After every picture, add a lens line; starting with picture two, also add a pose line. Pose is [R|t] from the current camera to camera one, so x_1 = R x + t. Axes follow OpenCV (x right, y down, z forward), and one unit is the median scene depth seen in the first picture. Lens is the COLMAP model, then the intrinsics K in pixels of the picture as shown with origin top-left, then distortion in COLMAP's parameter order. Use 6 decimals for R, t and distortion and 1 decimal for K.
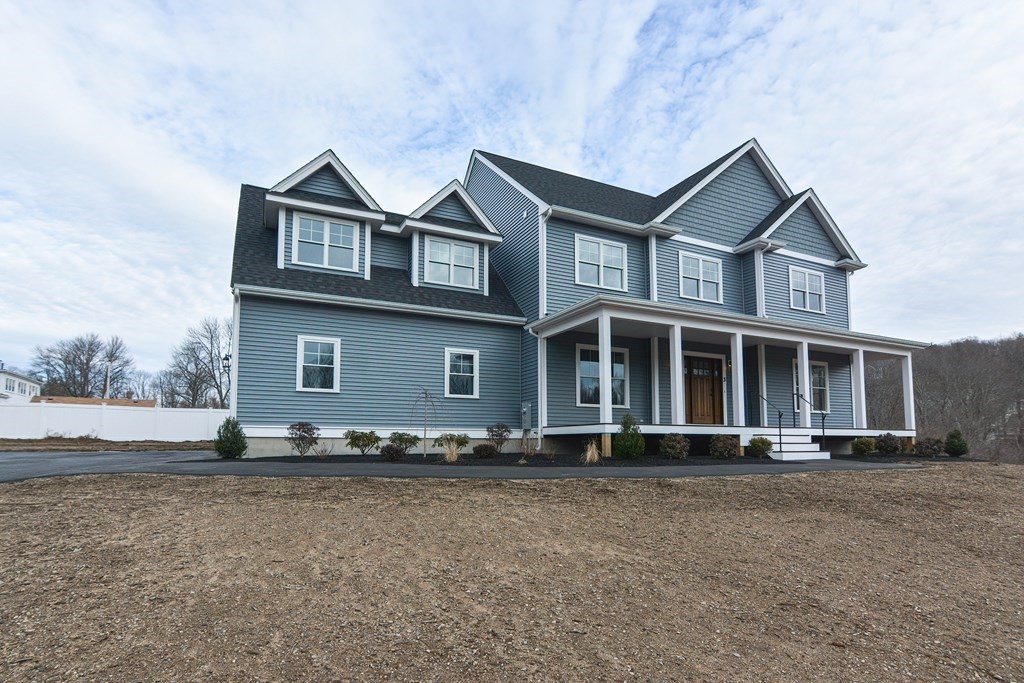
lens RADIAL K [[536.8, 0, 494.7], [0, 536.8, 419.3], [0, 0, 1]] dist [0.001651, 0.000249]
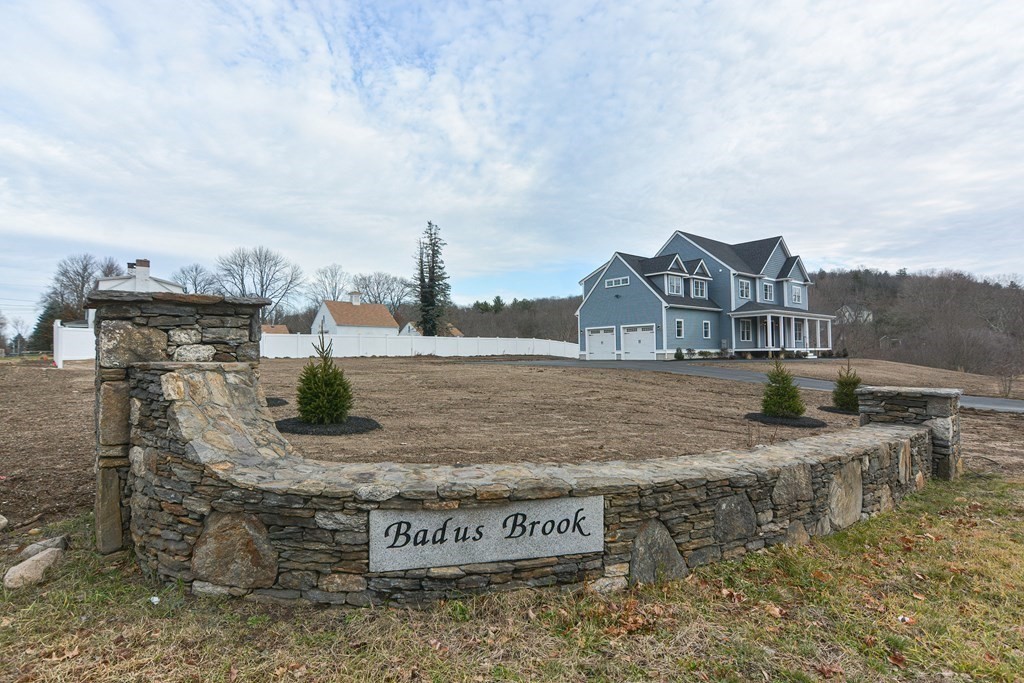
lens RADIAL K [[498.9, 0, 512.3], [0, 498.9, 342.2], [0, 0, 1]] dist [0.001574, 0.000560]
pose [[0.972728, -0.006539, 0.231855, -1.588801], [0.001382, 0.999748, 0.022396, -0.076187], [-0.231943, -0.021465, 0.972493, -1.249470]]
